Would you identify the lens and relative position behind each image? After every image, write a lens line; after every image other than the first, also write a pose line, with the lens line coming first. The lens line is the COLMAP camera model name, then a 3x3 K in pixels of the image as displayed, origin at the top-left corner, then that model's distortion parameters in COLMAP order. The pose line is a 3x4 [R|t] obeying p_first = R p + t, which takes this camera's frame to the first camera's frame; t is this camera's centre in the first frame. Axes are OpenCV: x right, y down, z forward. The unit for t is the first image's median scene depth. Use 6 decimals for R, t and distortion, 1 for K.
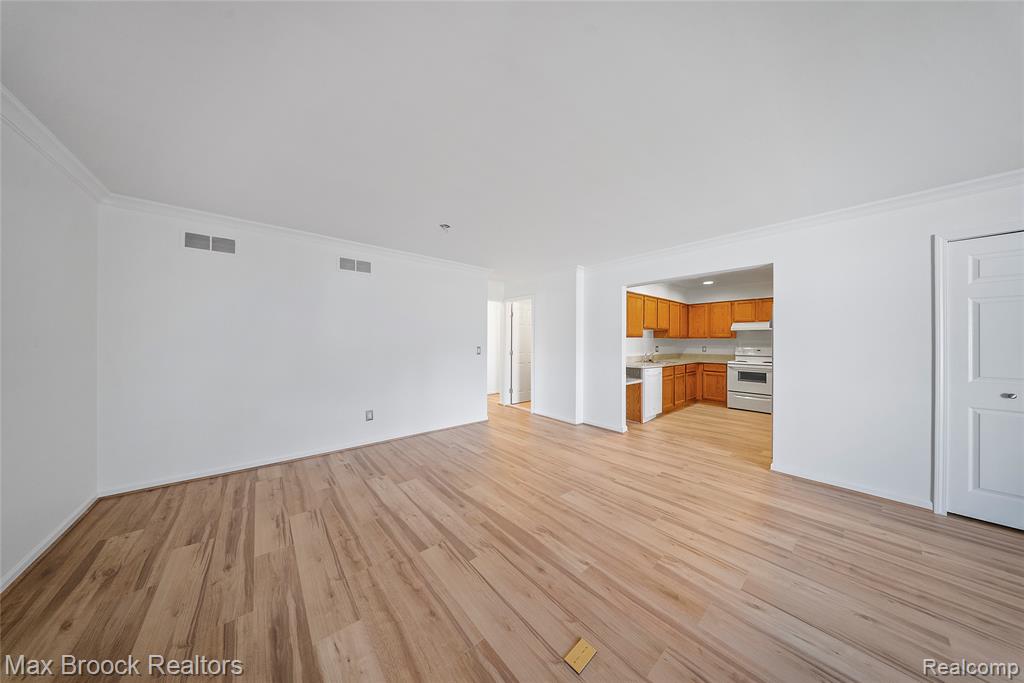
lens RADIAL K [[298.9, 0, 514.8], [0, 298.9, 340.9], [0, 0, 1]] dist [-0.001707, -0.000184]
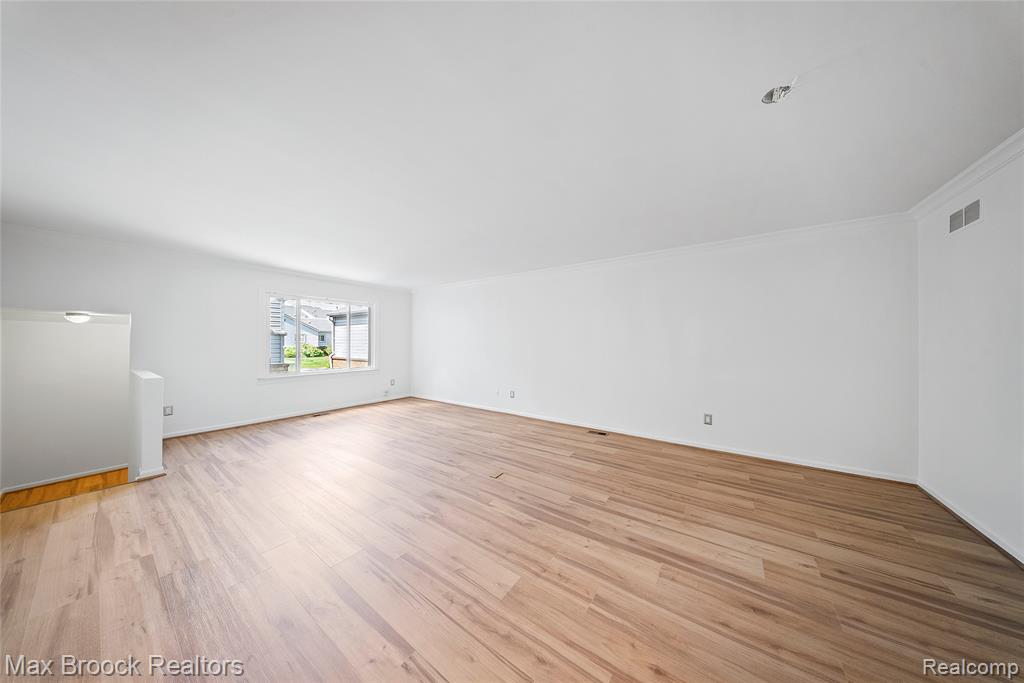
lens RADIAL K [[302.7, 0, 515.8], [0, 302.7, 336.7], [0, 0, 1]] dist [-0.006402, -0.000234]
pose [[-0.968704, -0.013211, -0.247865, 0.381581], [-0.008024, 0.999727, -0.021926, 0.009159], [0.248087, -0.019251, -0.968546, 1.900062]]
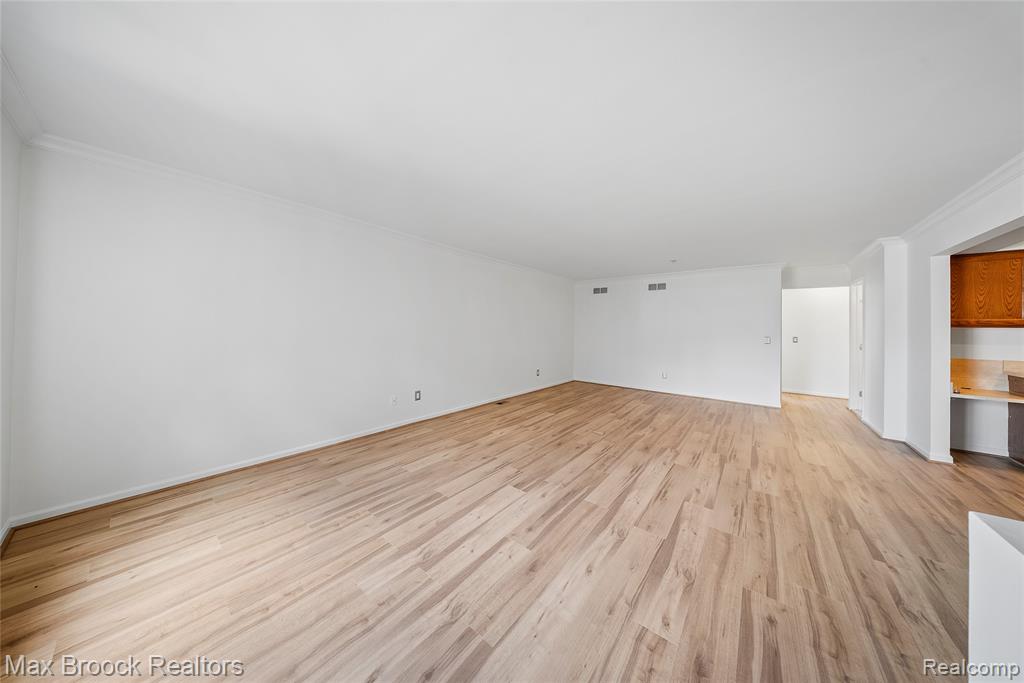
lens RADIAL K [[302.7, 0, 515.8], [0, 302.7, 336.7], [0, 0, 1]] dist [-0.006402, -0.000234]
pose [[0.188638, 0.025207, -0.981723, 1.721558], [-0.010100, 0.999667, 0.023727, 0.008058], [0.981995, 0.005440, 0.188830, -0.235519]]
